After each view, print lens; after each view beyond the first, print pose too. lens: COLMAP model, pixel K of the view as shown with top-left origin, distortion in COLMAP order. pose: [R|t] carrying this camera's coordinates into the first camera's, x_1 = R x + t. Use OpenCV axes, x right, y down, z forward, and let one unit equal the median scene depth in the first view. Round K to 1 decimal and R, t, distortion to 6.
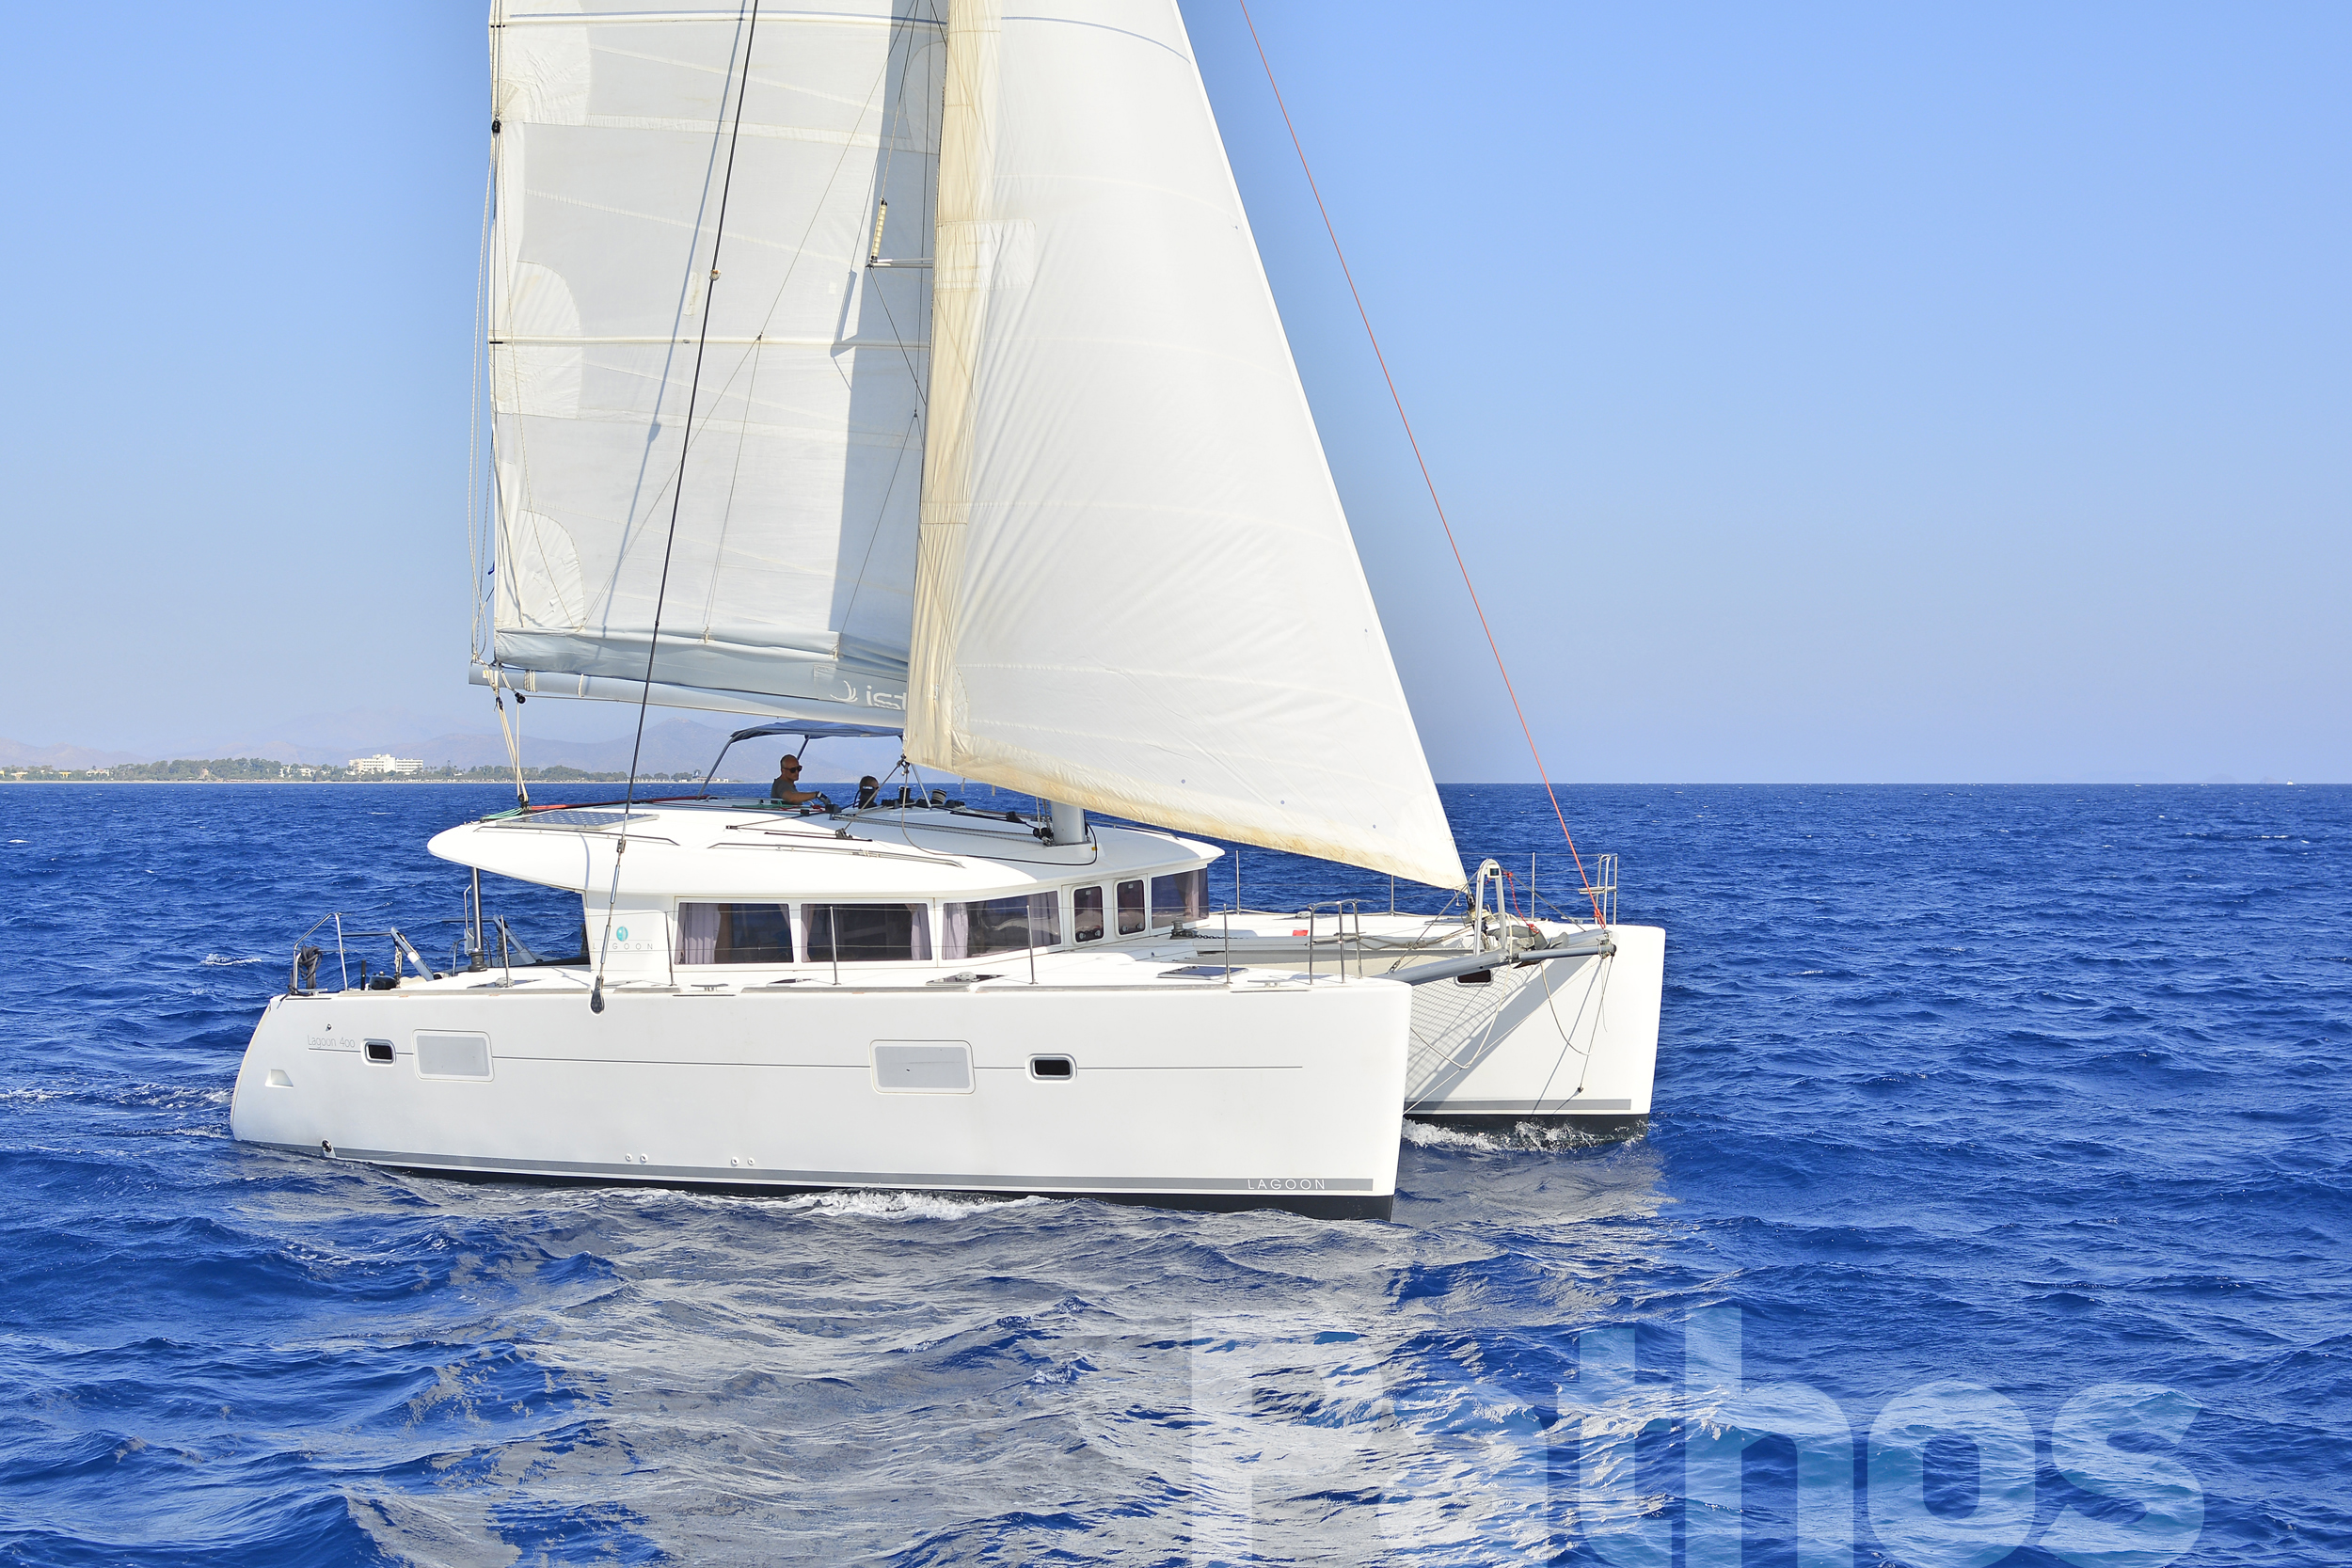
lens RADIAL K [[3878.4, 0, 1176.0], [0, 3878.4, 784.0], [0, 0, 1]] dist [0.024929, 0.143578]
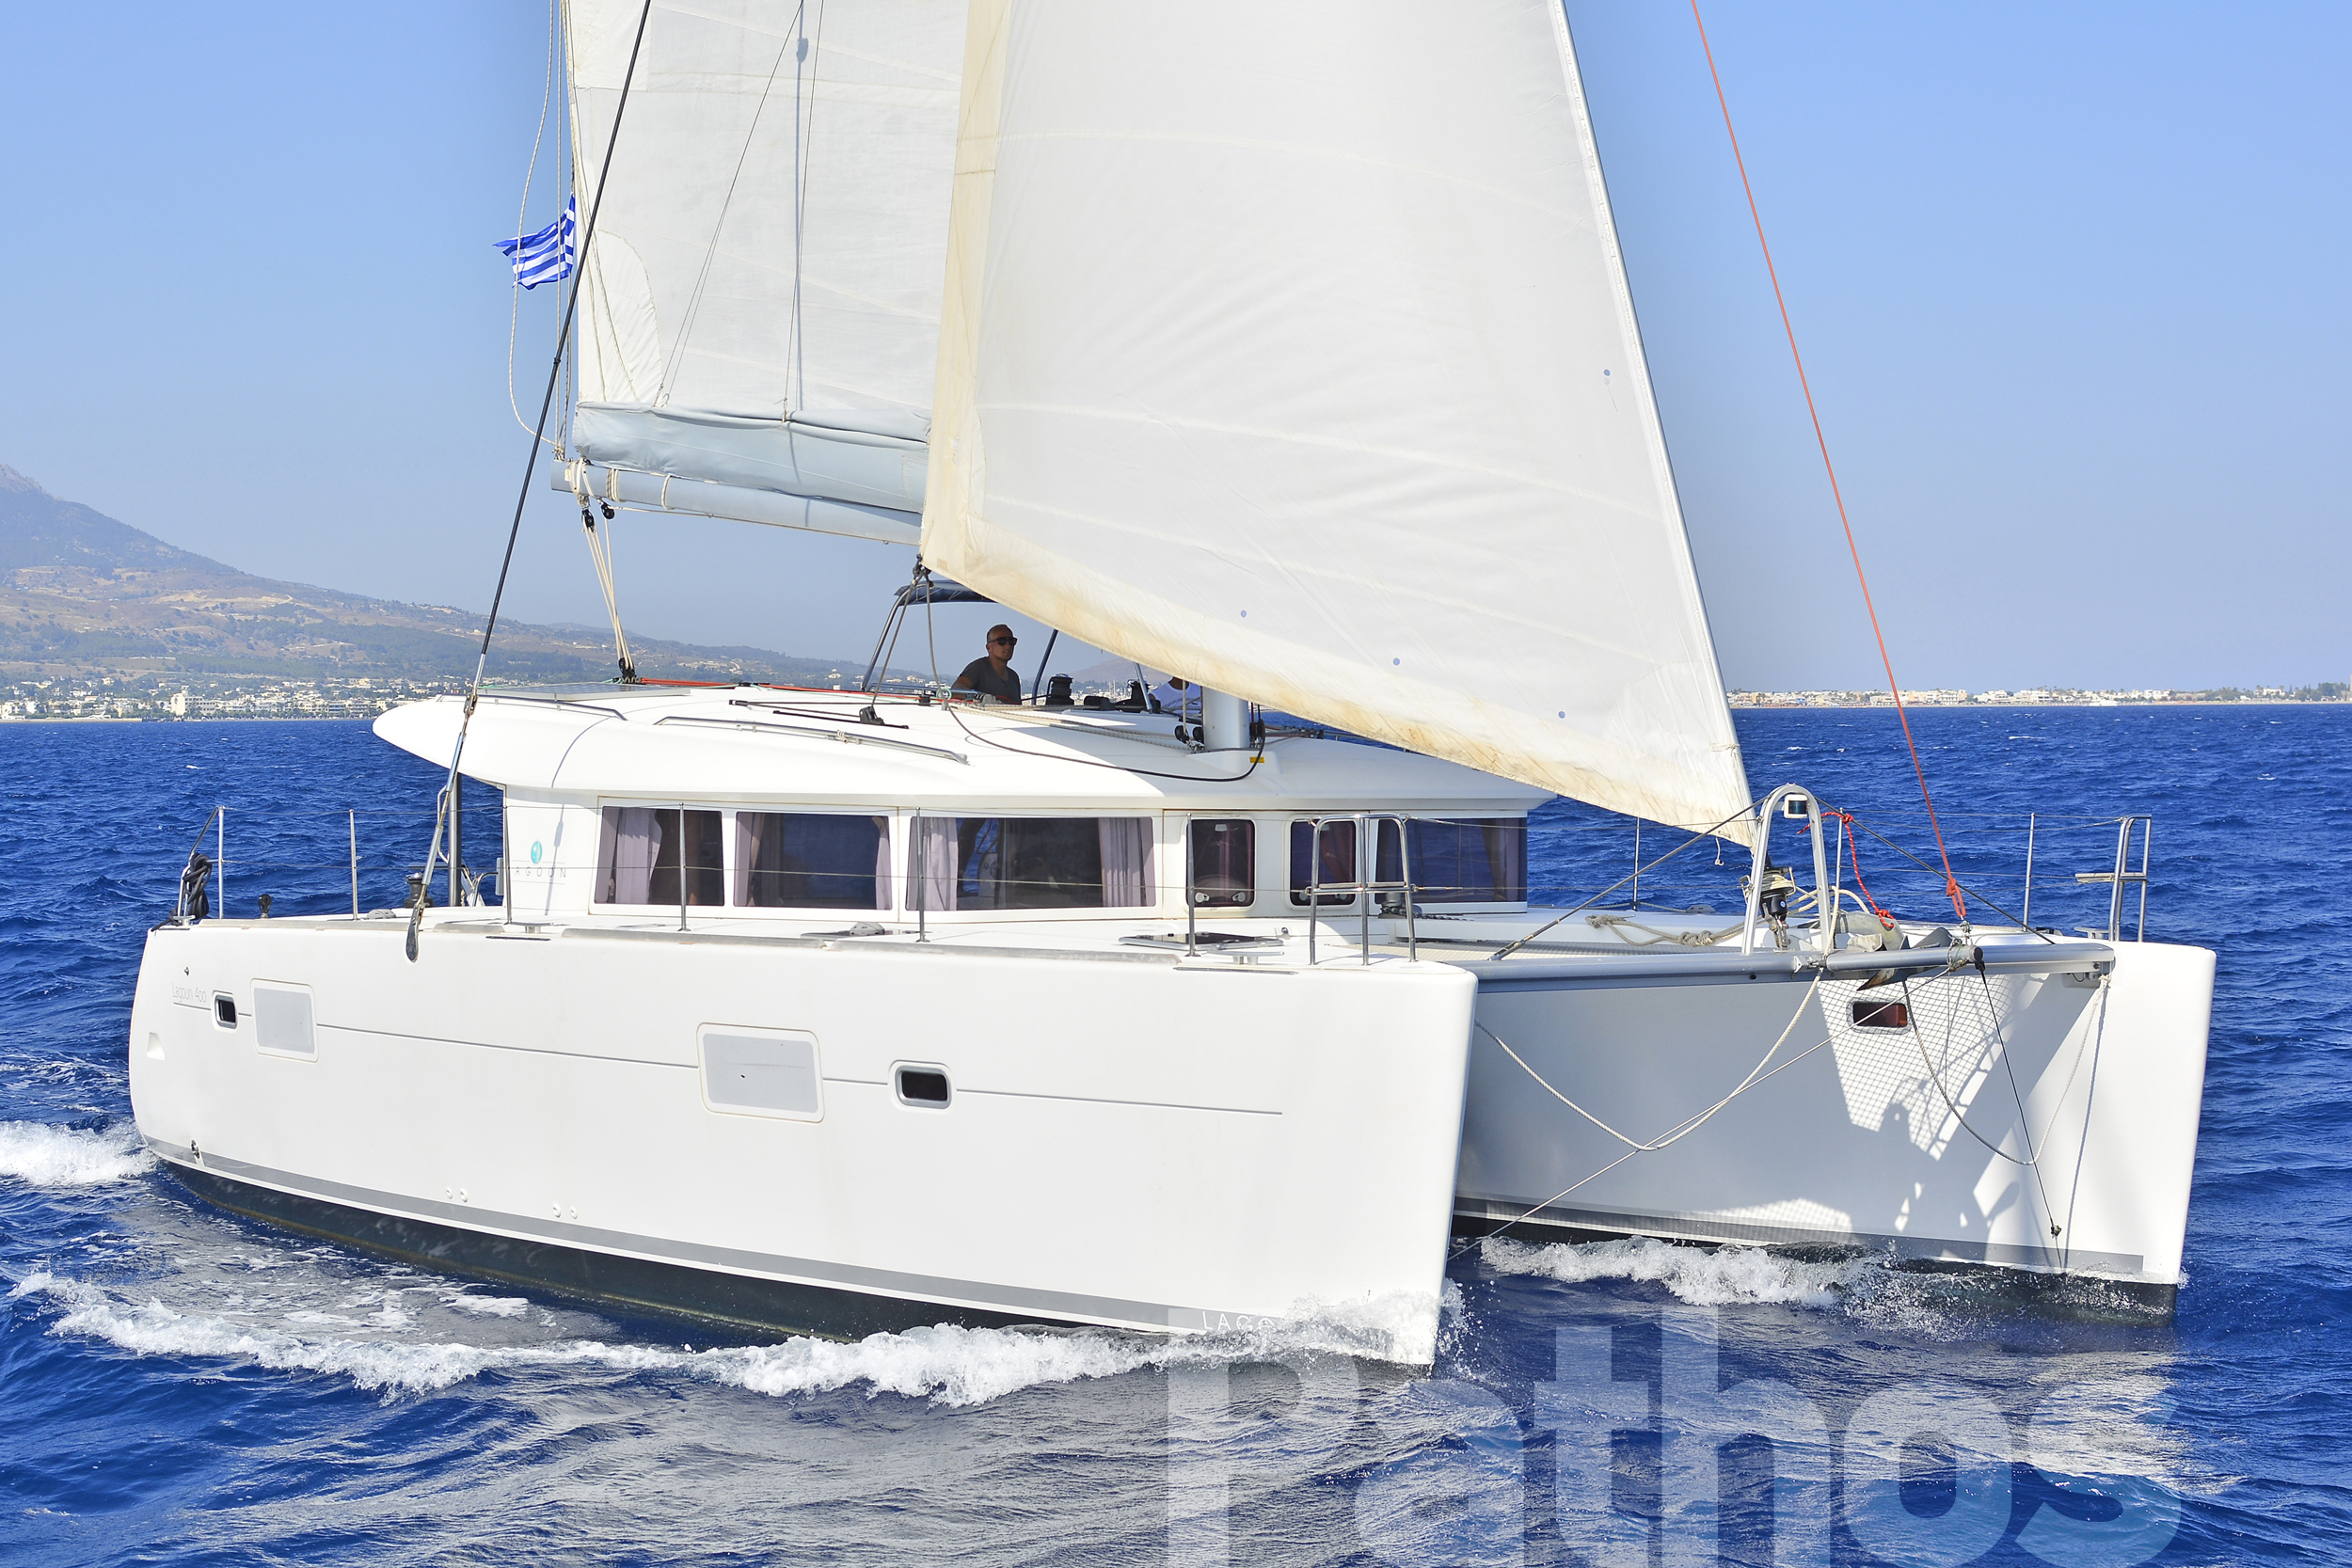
lens RADIAL K [[3878.4, 0, 1176.0], [0, 3878.4, 784.0], [0, 0, 1]] dist [0.024929, 0.143578]
pose [[0.917647, 0.042941, -0.395069, 0.211113], [-0.058969, 0.997853, -0.028511, 0.039245], [0.392996, 0.049460, 0.918209, 0.445987]]
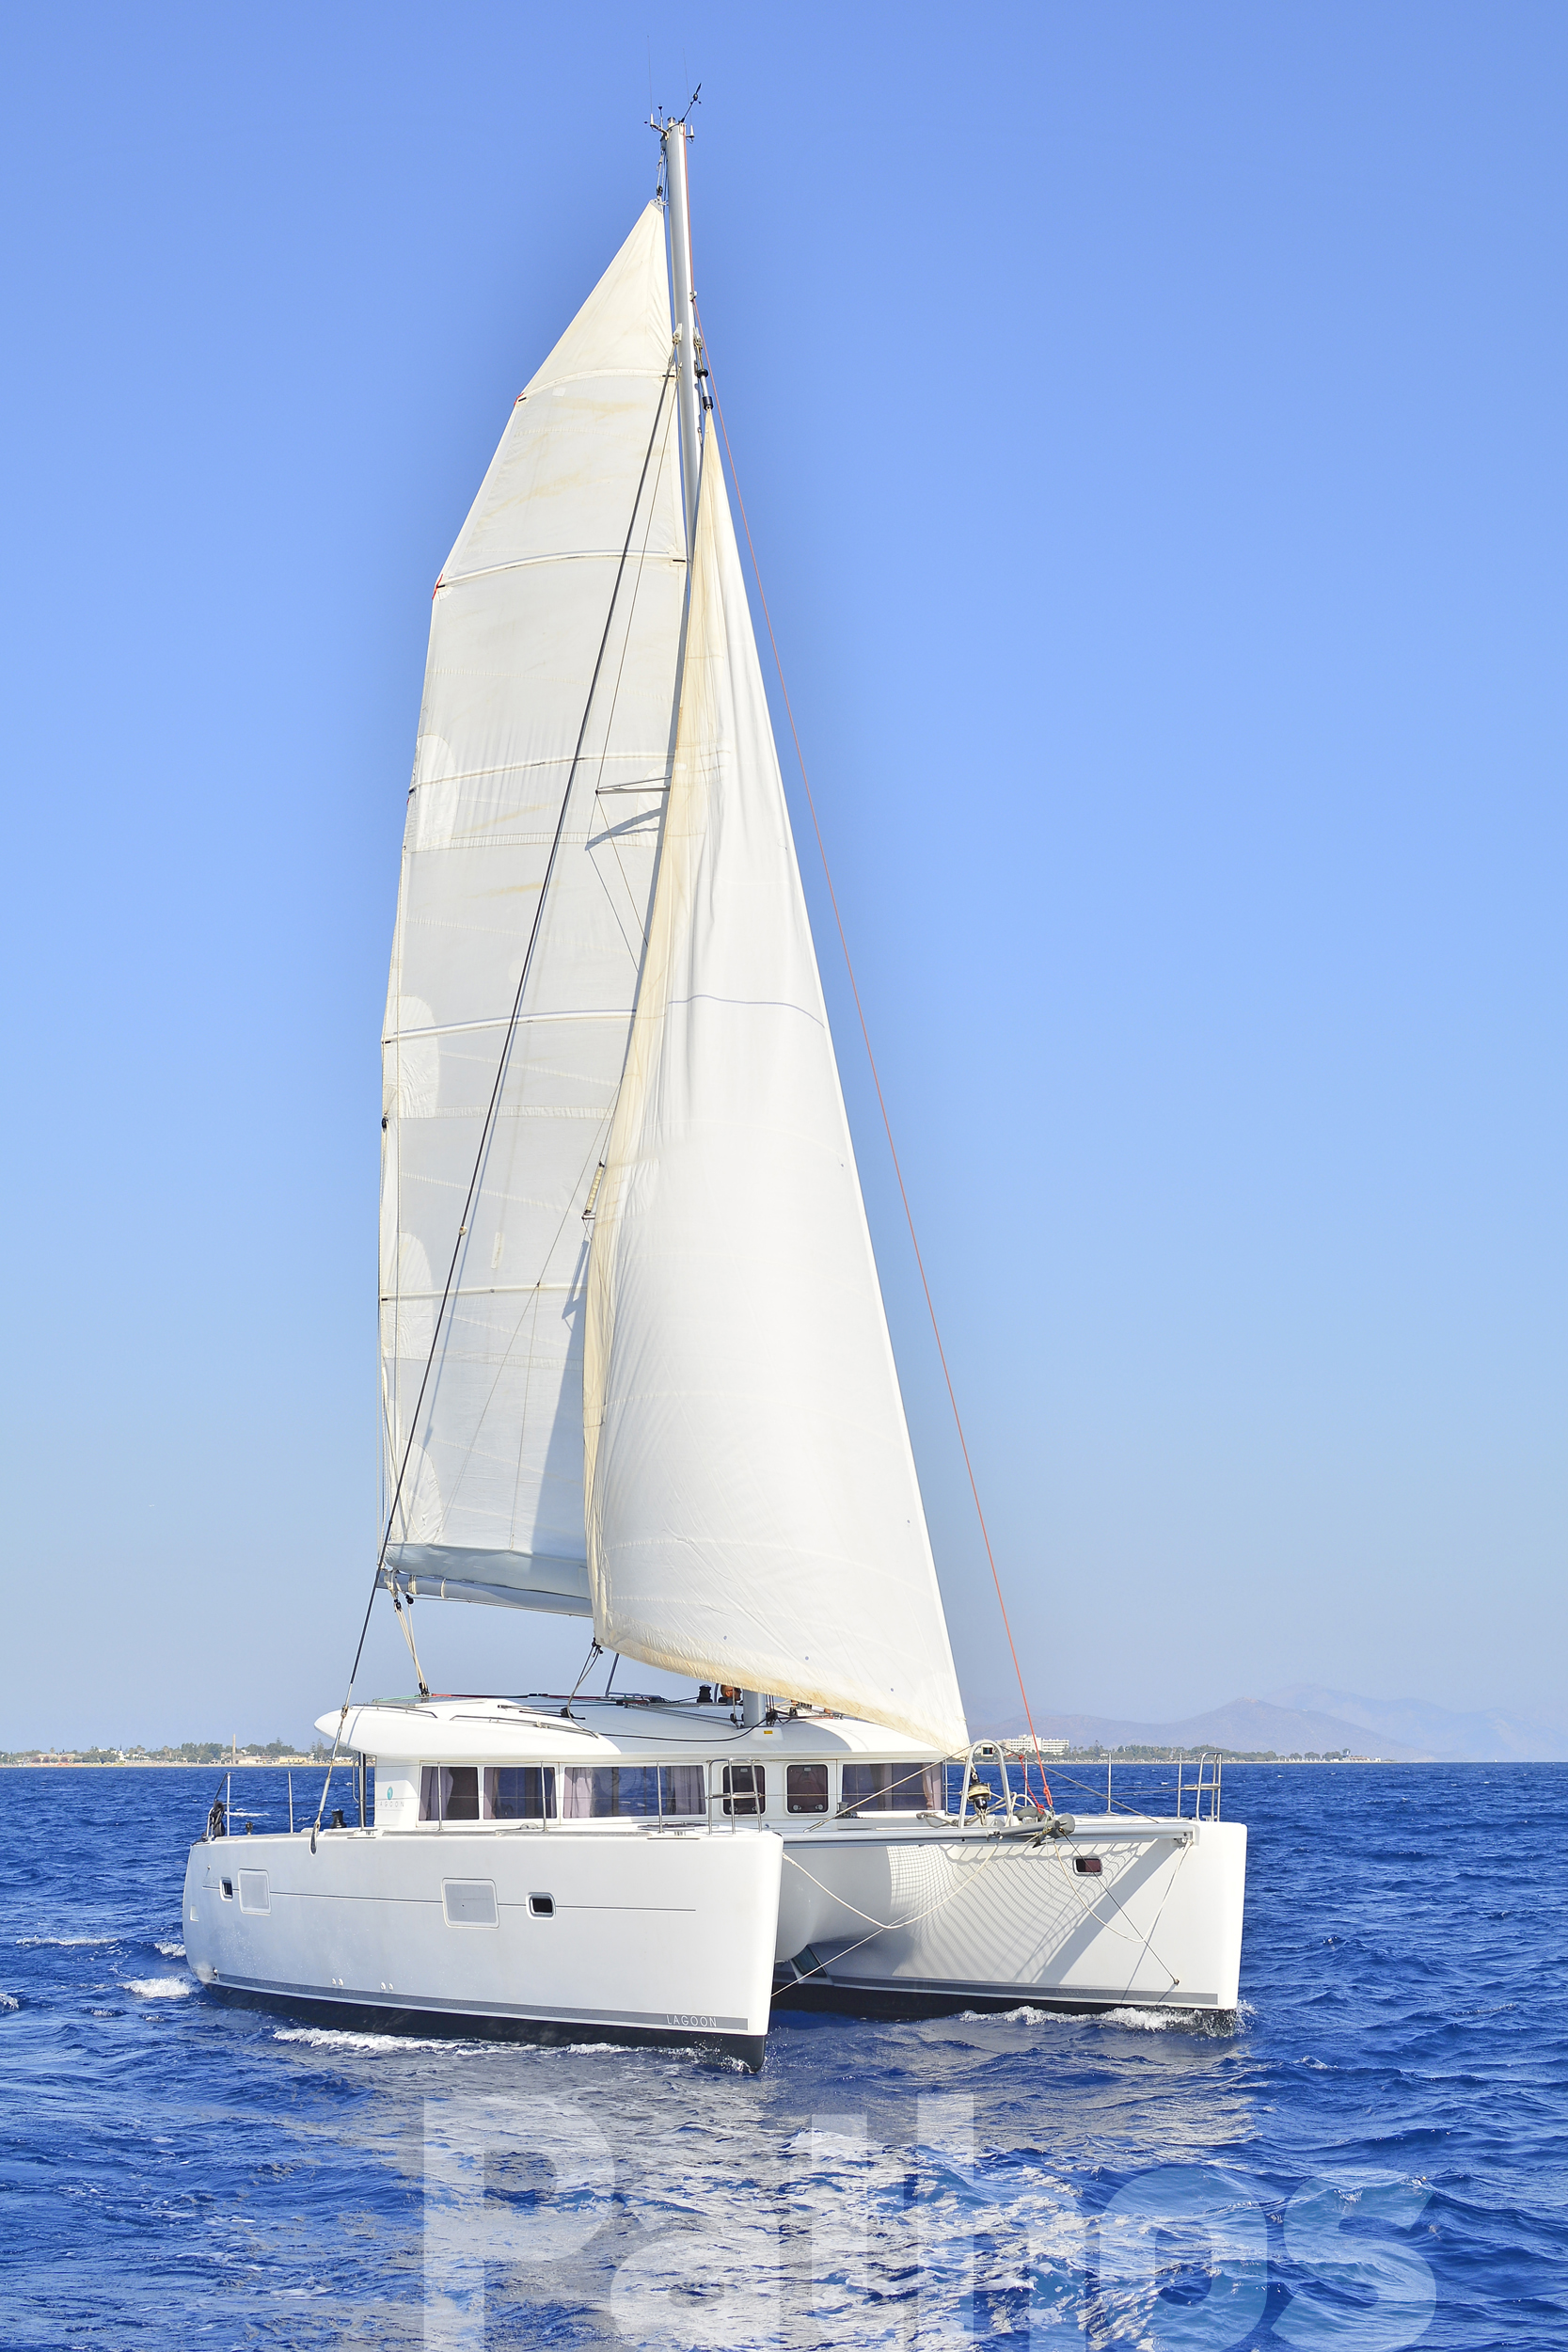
lens RADIAL K [[3878.4, 0, 784.0], [0, 3878.4, 1176.0], [0, 0, 1]] dist [0.024929, 0.143578]
pose [[0.843849, -0.056595, -0.533587, 0.589977], [-0.042443, 0.984266, -0.171518, 0.050931], [0.534899, 0.167382, 0.828170, 0.066028]]
